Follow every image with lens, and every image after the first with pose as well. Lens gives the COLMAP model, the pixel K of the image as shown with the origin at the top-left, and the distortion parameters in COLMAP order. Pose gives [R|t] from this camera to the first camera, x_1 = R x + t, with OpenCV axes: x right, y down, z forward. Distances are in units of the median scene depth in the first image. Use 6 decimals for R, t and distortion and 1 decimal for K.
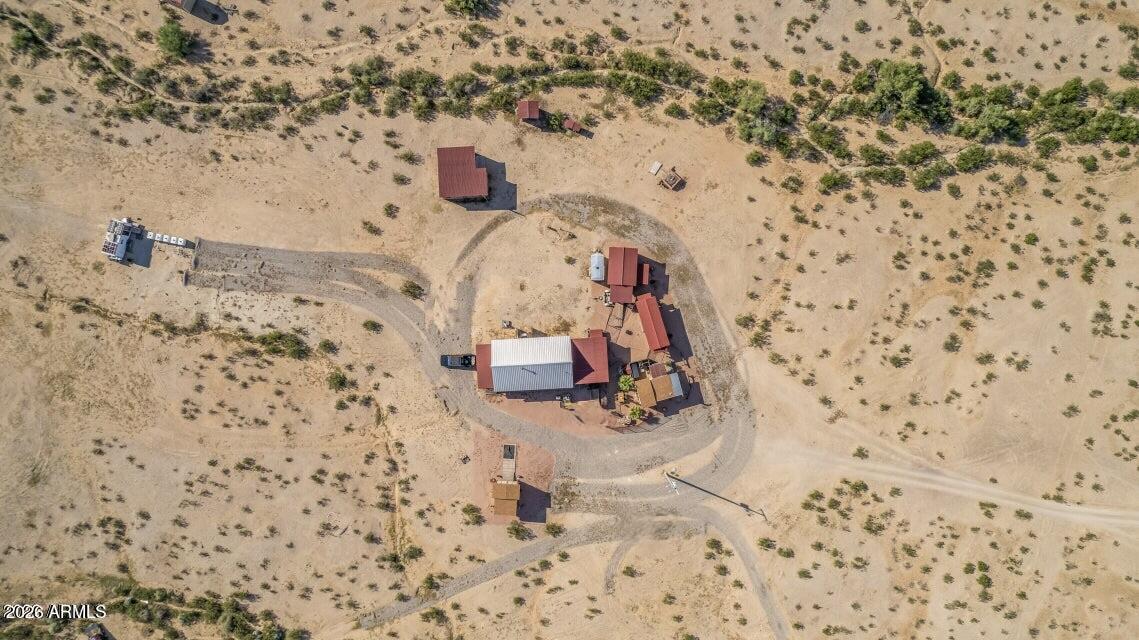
lens RADIAL K [[733.4, 0, 571.3], [0, 733.4, 322.3], [0, 0, 1]] dist [-0.045520, 0.040936]
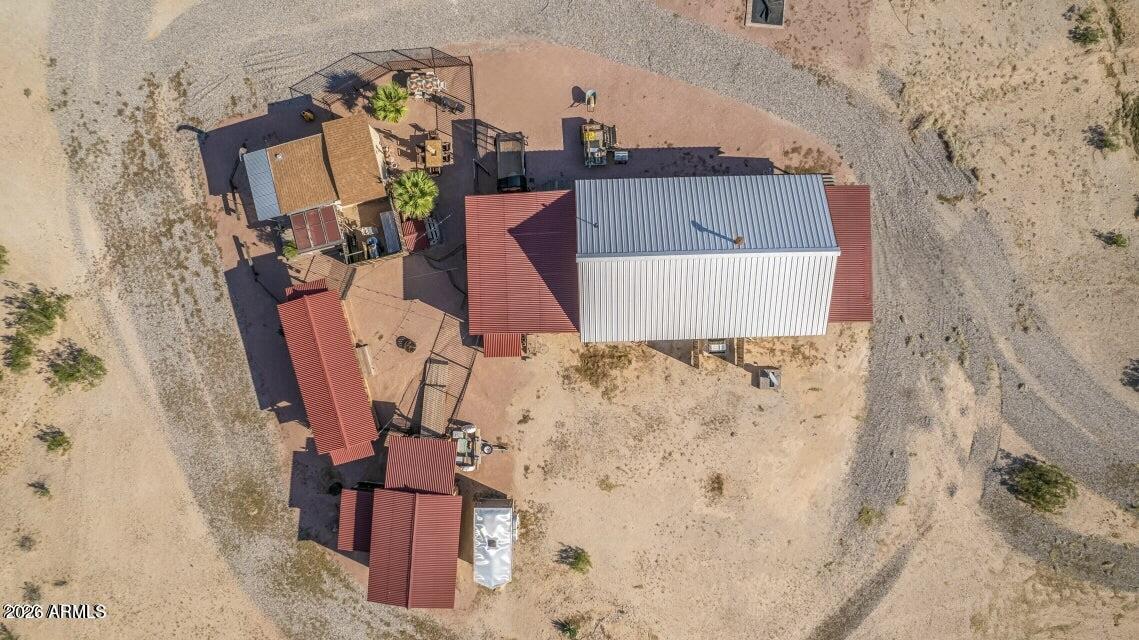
lens RADIAL K [[733.4, 0, 571.1], [0, 733.4, 325.3], [0, 0, 1]] dist [-0.045520, 0.040936]
pose [[-0.999594, -0.026430, -0.010611, 0.006317], [0.026275, -0.999550, 0.014461, 0.020101], [-0.010988, 0.014176, 0.999839, 0.661254]]
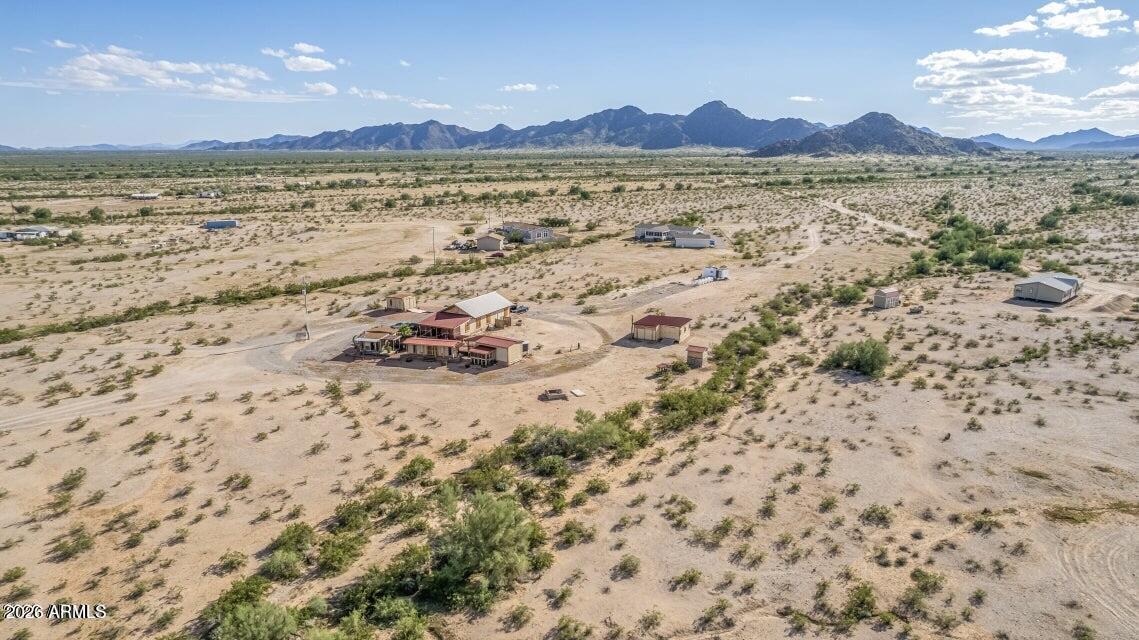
lens RADIAL K [[733.4, 0, 572.4], [0, 733.4, 322.6], [0, 0, 1]] dist [-0.045520, 0.040936]
pose [[-0.499153, 0.197541, -0.843696, 0.803393], [-0.866377, -0.096488, 0.489980, -0.607508], [0.015385, 0.975534, 0.219308, 0.762502]]
